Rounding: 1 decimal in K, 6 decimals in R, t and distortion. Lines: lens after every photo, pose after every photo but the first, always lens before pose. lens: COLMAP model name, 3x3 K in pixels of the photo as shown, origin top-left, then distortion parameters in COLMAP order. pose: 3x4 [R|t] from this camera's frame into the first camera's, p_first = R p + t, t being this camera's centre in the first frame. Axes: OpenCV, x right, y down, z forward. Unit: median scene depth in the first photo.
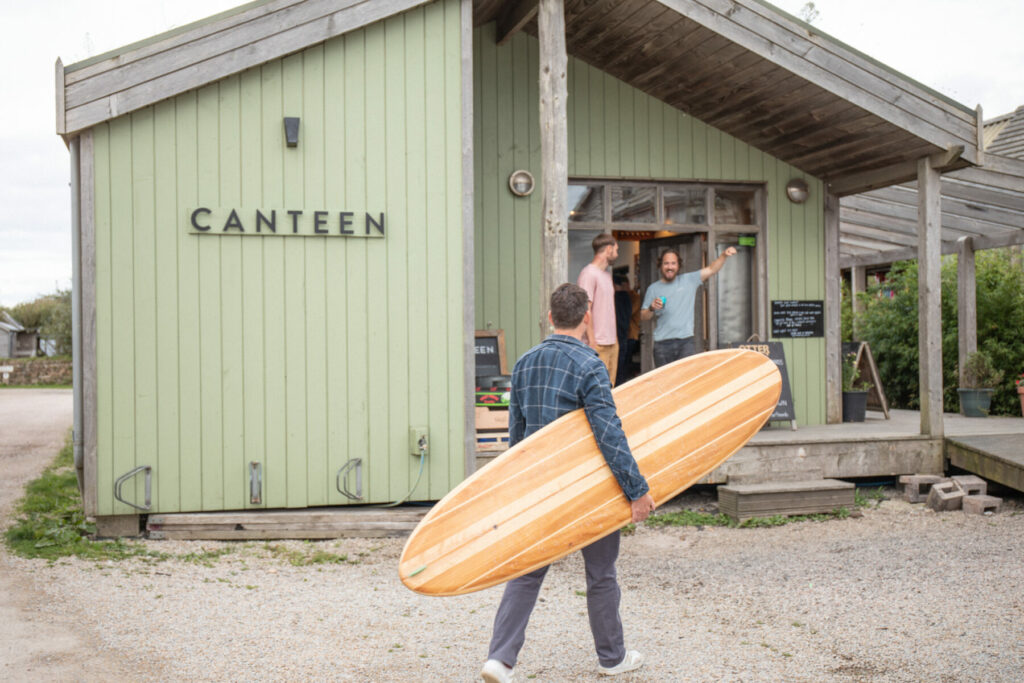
lens RADIAL K [[2352.4, 0, 512.1], [0, 2352.4, 340.5], [0, 0, 1]] dist [0.112851, 0.000000]
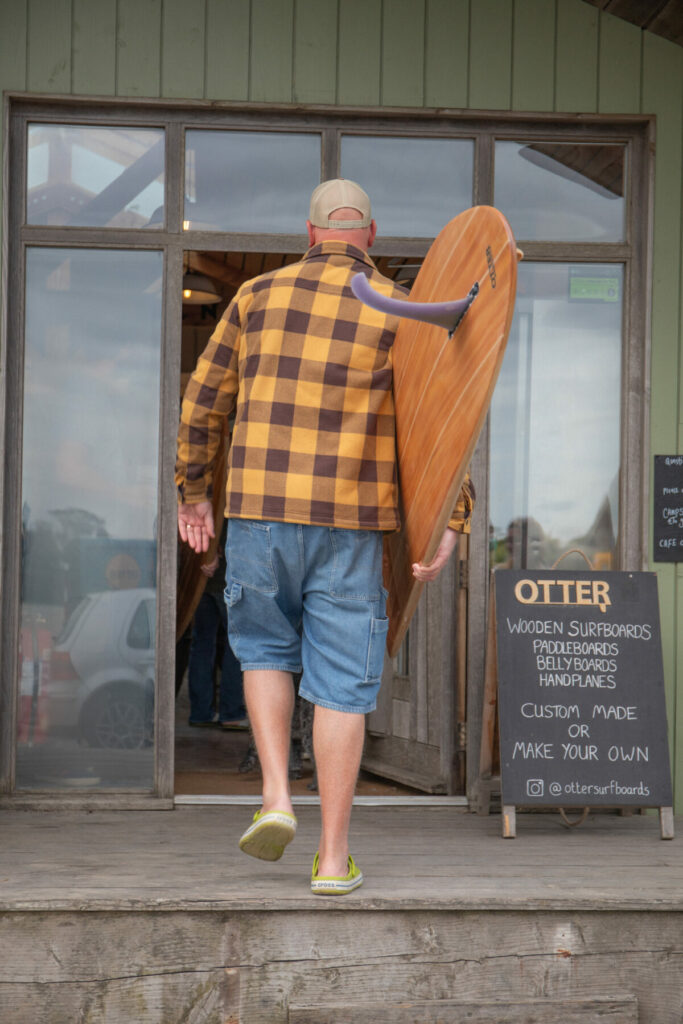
lens RADIAL K [[2352.4, 0, 341.3], [0, 2352.4, 513.2], [0, 0, 1]] dist [0.112851, 0.000000]
pose [[0.958884, 0.018623, -0.283186, 0.178533], [-0.027909, 0.999196, -0.028792, 0.003434], [0.282422, 0.035512, 0.958633, 0.705576]]
